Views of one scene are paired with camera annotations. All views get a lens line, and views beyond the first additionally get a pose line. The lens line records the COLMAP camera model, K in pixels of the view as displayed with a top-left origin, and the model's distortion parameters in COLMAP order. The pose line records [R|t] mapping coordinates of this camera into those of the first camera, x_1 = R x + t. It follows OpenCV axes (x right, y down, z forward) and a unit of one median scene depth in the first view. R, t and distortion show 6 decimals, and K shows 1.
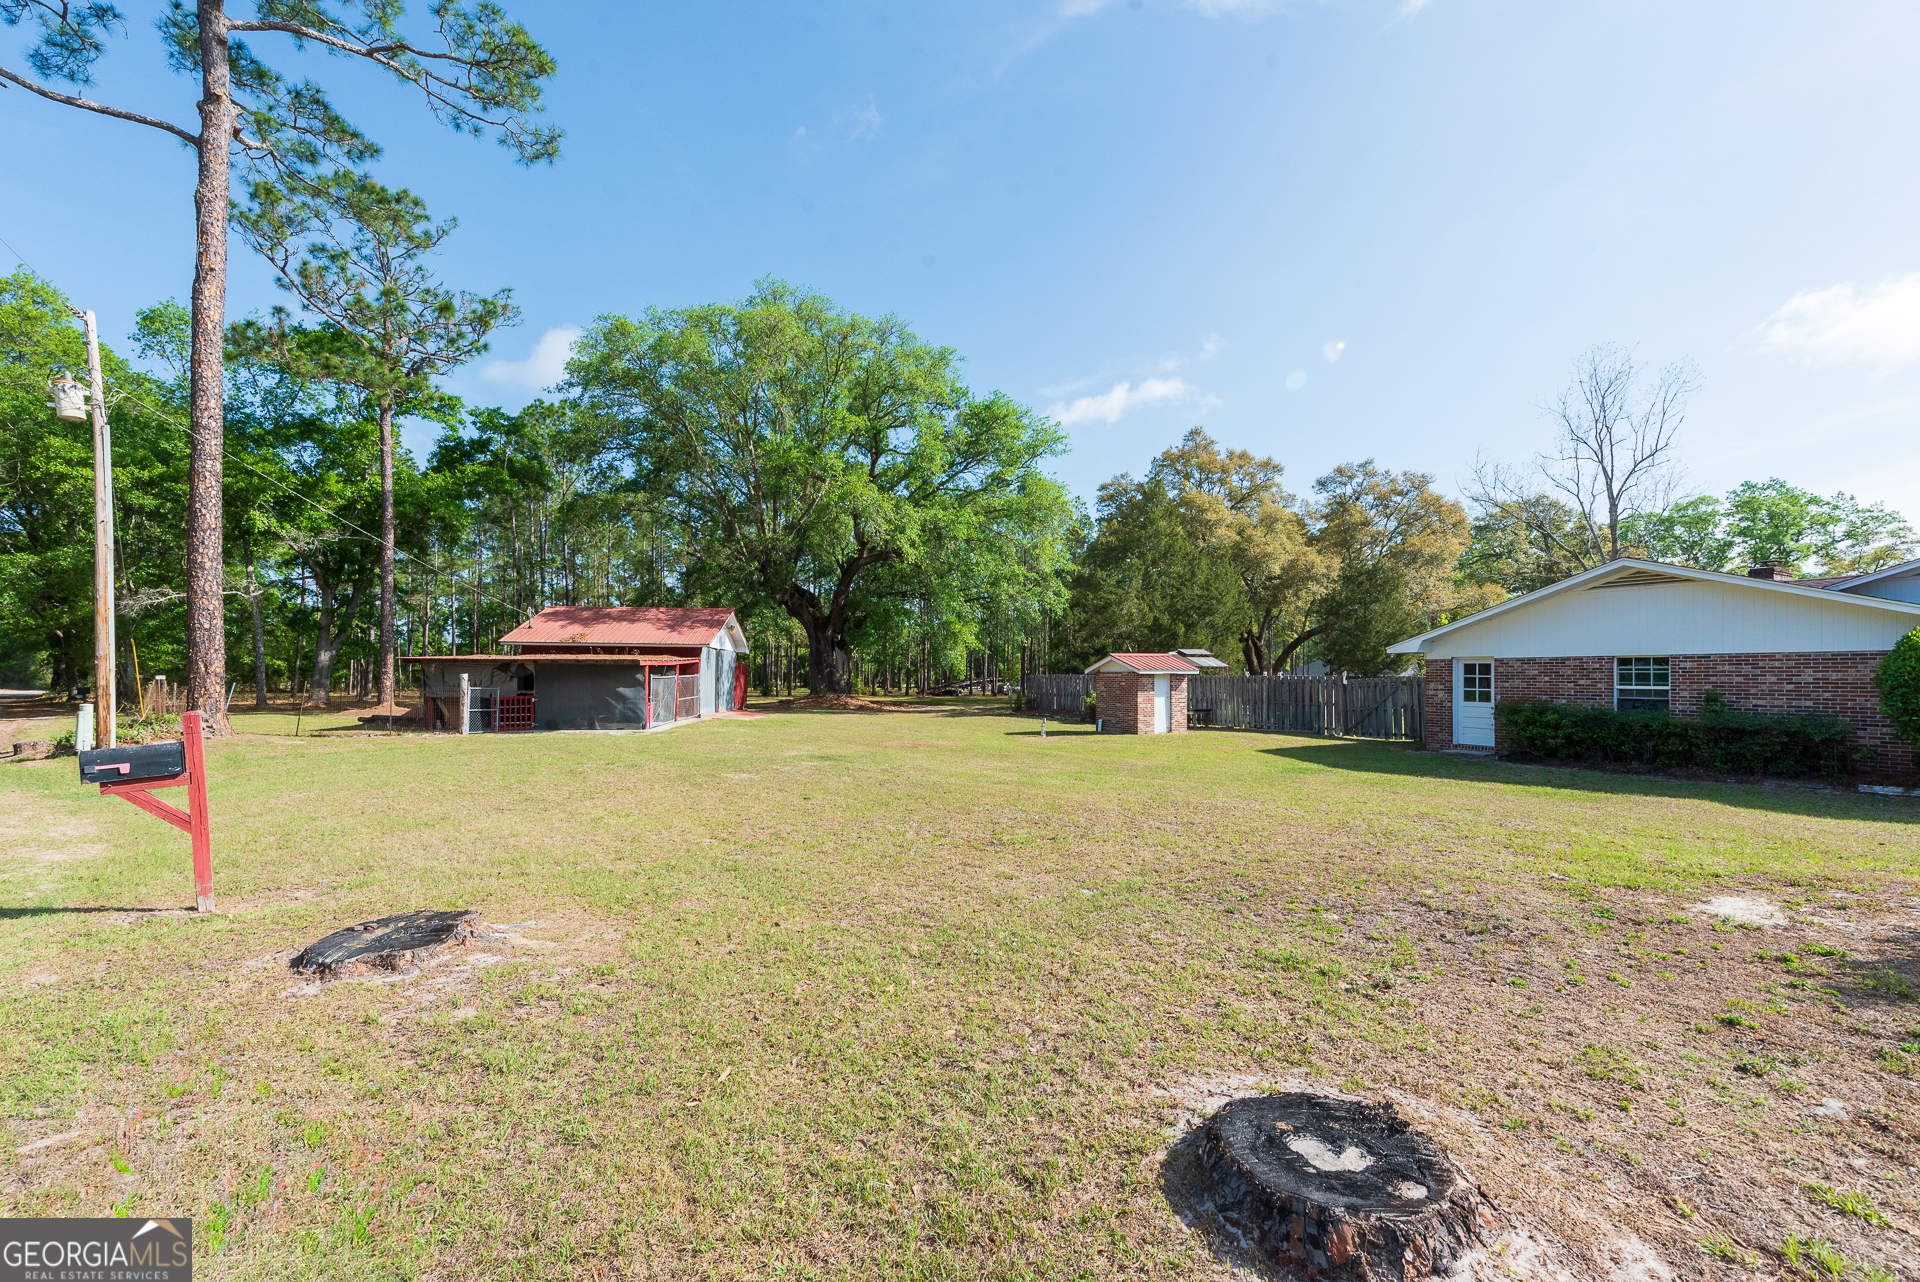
lens RADIAL K [[756.2, 0, 946.5], [0, 756.2, 679.7], [0, 0, 1]] dist [0.014672, -0.001825]
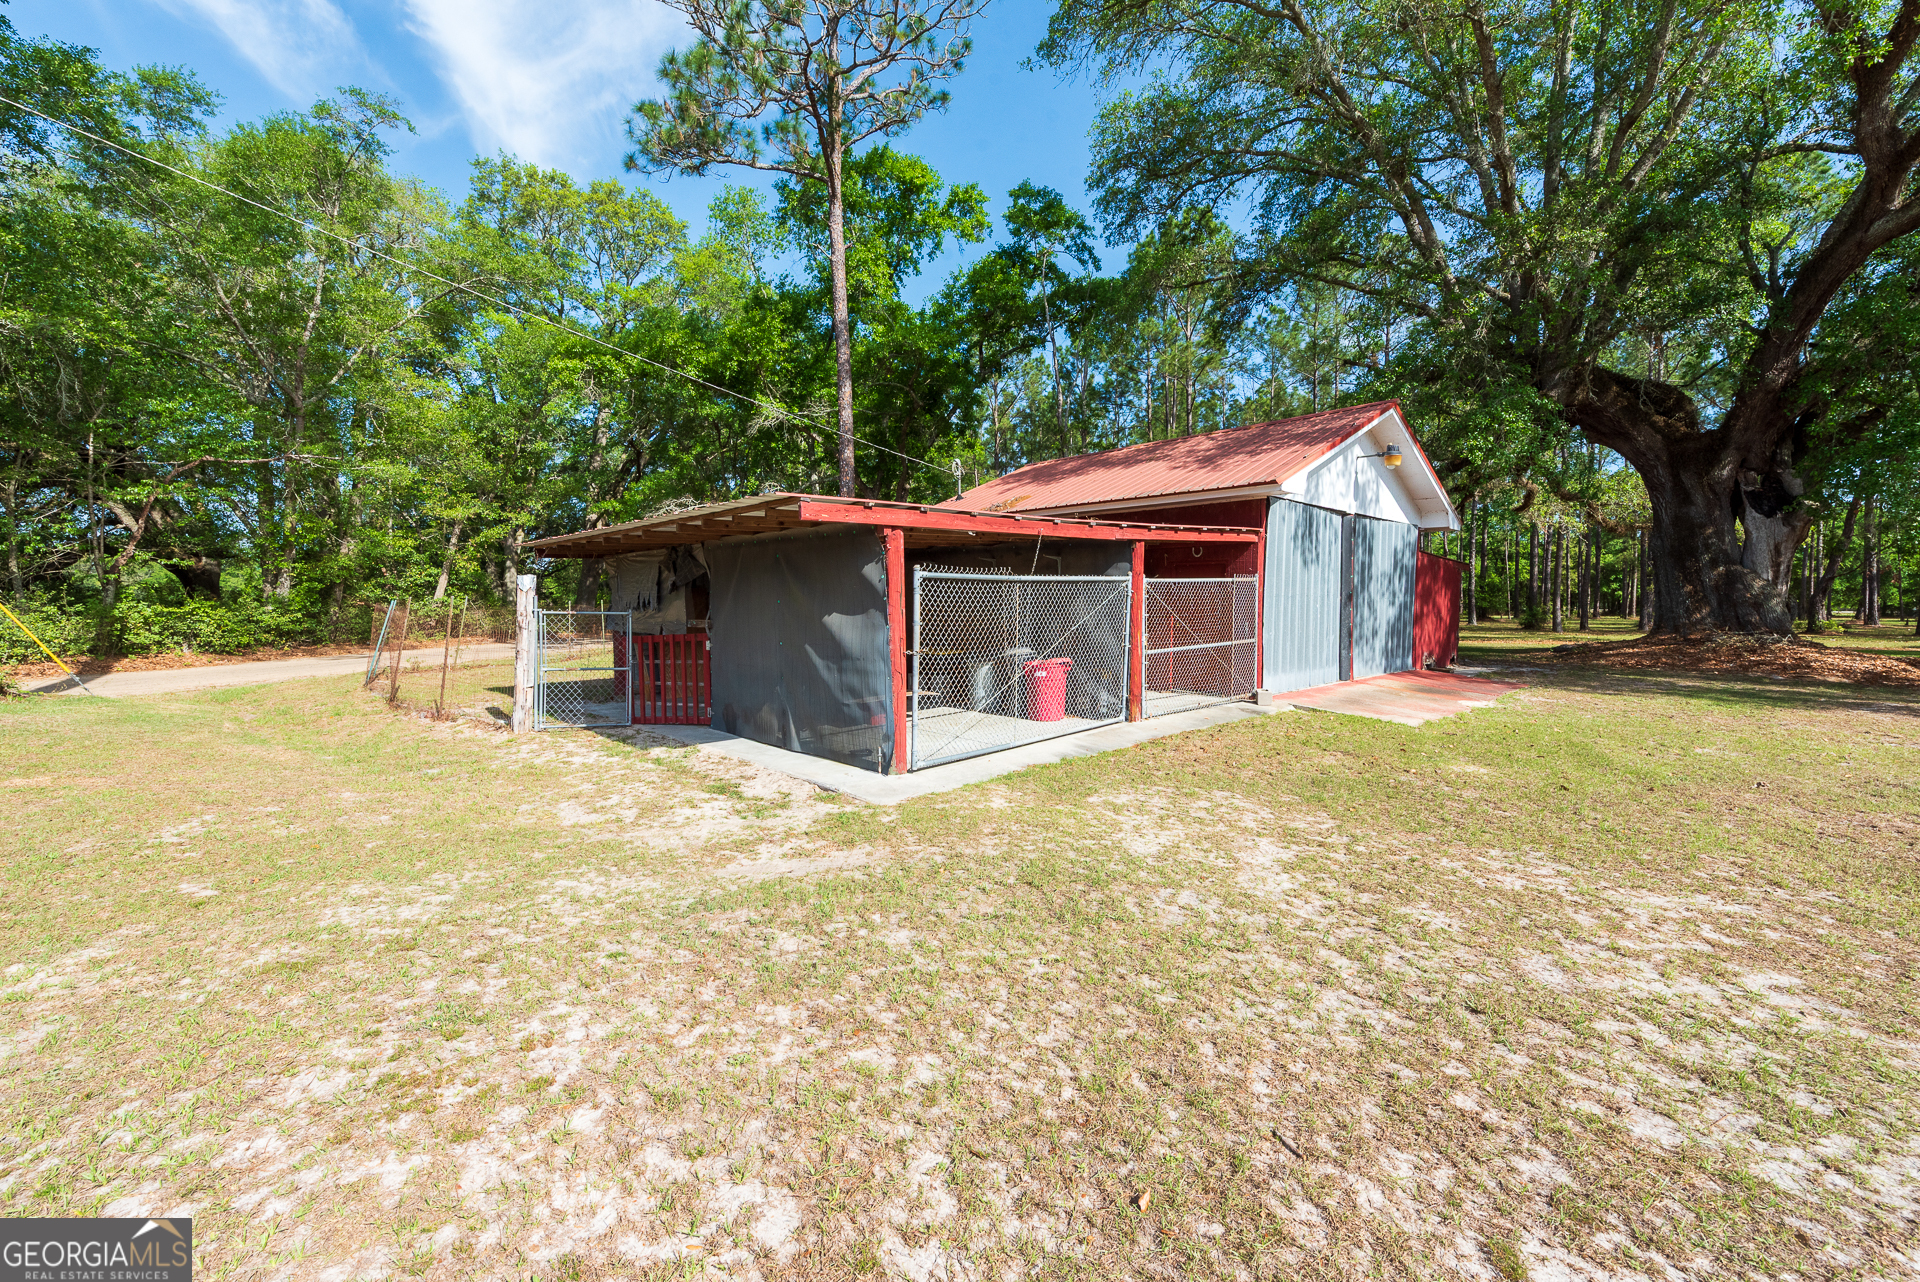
lens RADIAL K [[756.2, 0, 964.2], [0, 756.2, 616.3], [0, 0, 1]] dist [0.014672, -0.001825]
pose [[0.634355, 0.009435, -0.772984, -0.148662], [0.000679, 0.999918, 0.012762, 0.006440], [0.773041, -0.008621, 0.634297, 0.695413]]
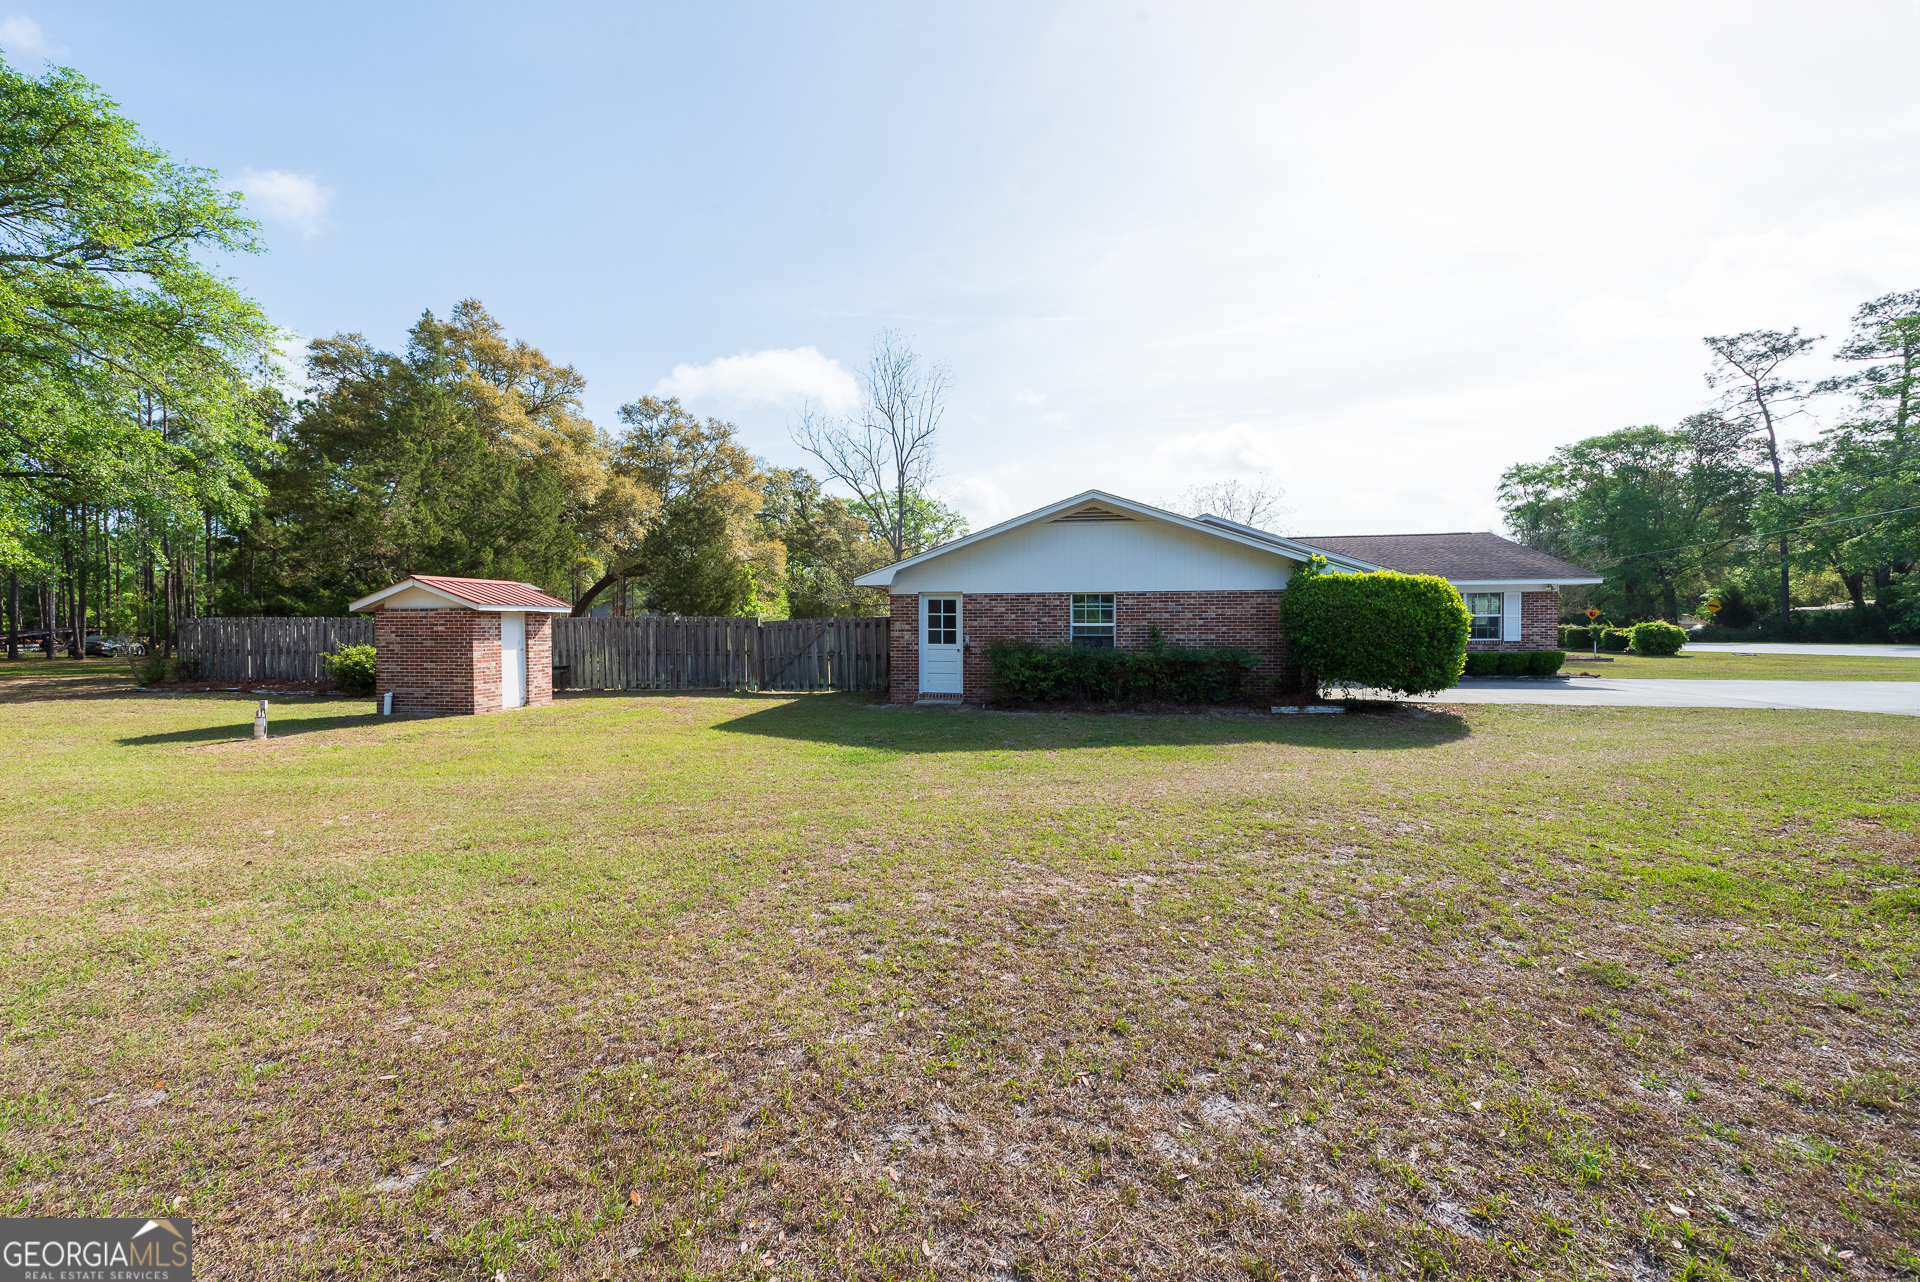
lens RADIAL K [[756.2, 0, 947.7], [0, 756.2, 637.4], [0, 0, 1]] dist [0.014672, -0.001825]
pose [[0.606721, -0.013736, 0.794796, 0.005015], [0.008103, 0.999906, 0.011095, 0.006947], [-0.794873, -0.000291, 0.606775, 0.265598]]
